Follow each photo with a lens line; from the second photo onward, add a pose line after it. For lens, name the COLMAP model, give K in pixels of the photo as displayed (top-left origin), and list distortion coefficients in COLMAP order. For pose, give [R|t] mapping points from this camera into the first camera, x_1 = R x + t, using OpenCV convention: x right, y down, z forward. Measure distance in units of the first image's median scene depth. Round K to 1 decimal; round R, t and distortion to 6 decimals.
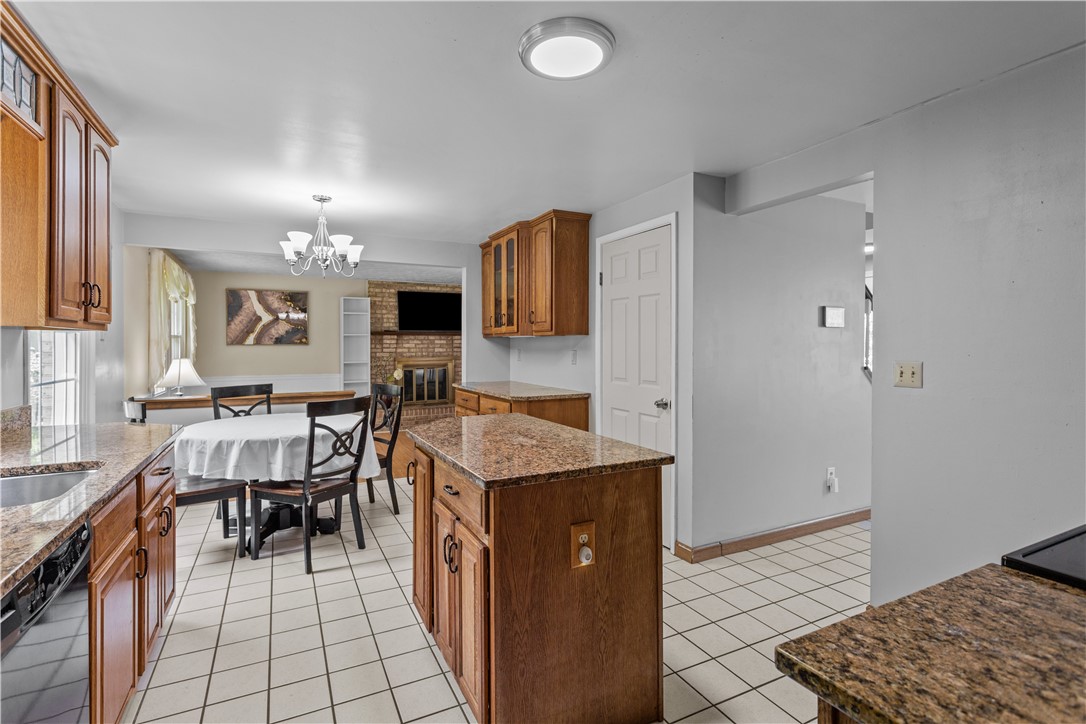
lens RADIAL K [[524.8, 0, 537.7], [0, 524.8, 345.9], [0, 0, 1]] dist [-0.002993, -0.000184]
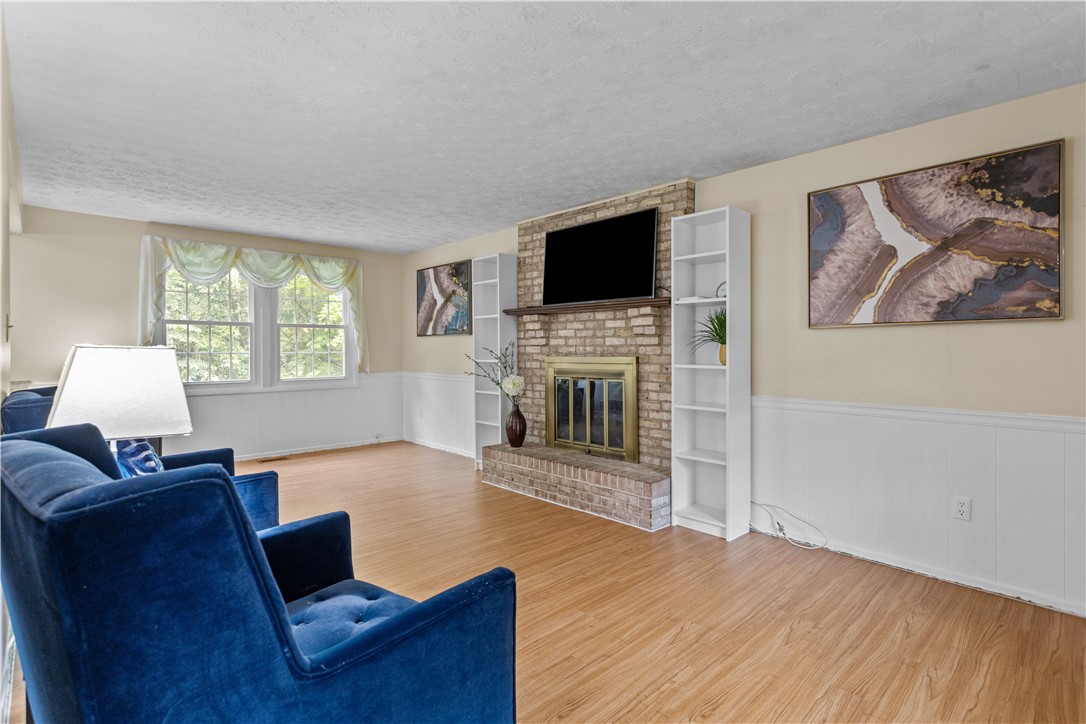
lens RADIAL K [[524.8, 0, 537.7], [0, 524.8, 345.9], [0, 0, 1]] dist [-0.002993, -0.000184]
pose [[0.286071, 0.000544, -0.958208, 0.348153], [-0.001292, 0.999999, 0.000182, 0.017065], [0.958208, 0.001186, 0.286071, 1.158074]]
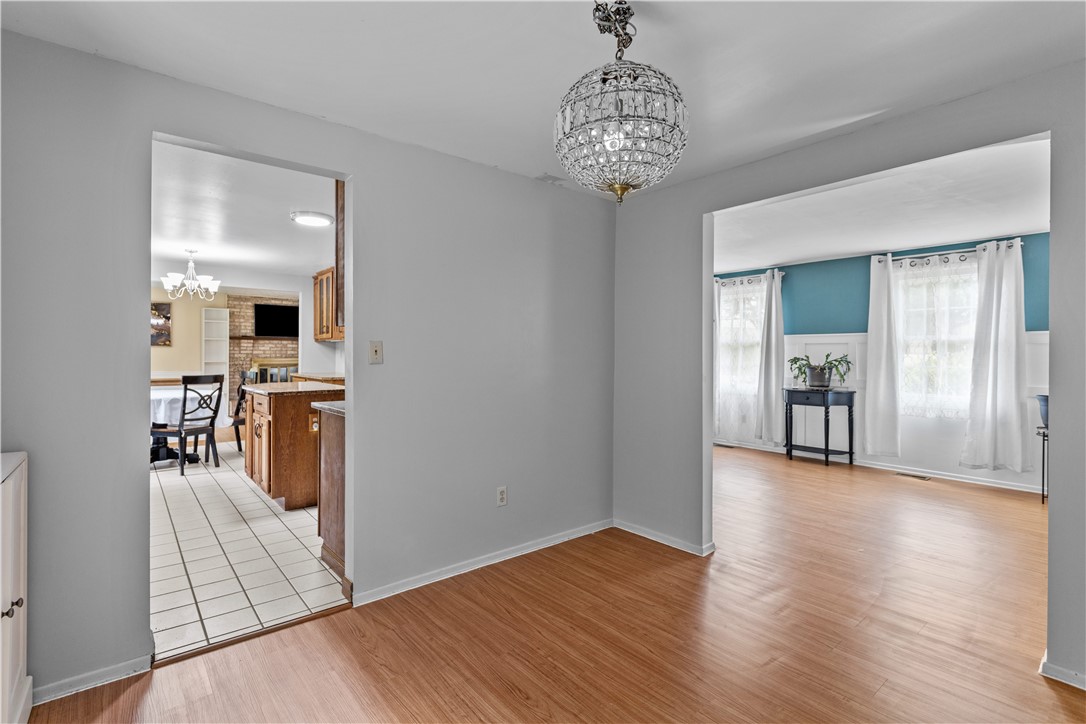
lens RADIAL K [[515.5, 0, 537.3], [0, 515.5, 355.5], [0, 0, 1]] dist [0.001885, 0.000381]
pose [[0.975696, 0.007001, 0.219016, 0.160550], [-0.007201, 0.999974, 0.000114, 0.015530], [-0.219009, -0.001689, 0.975721, -0.447004]]
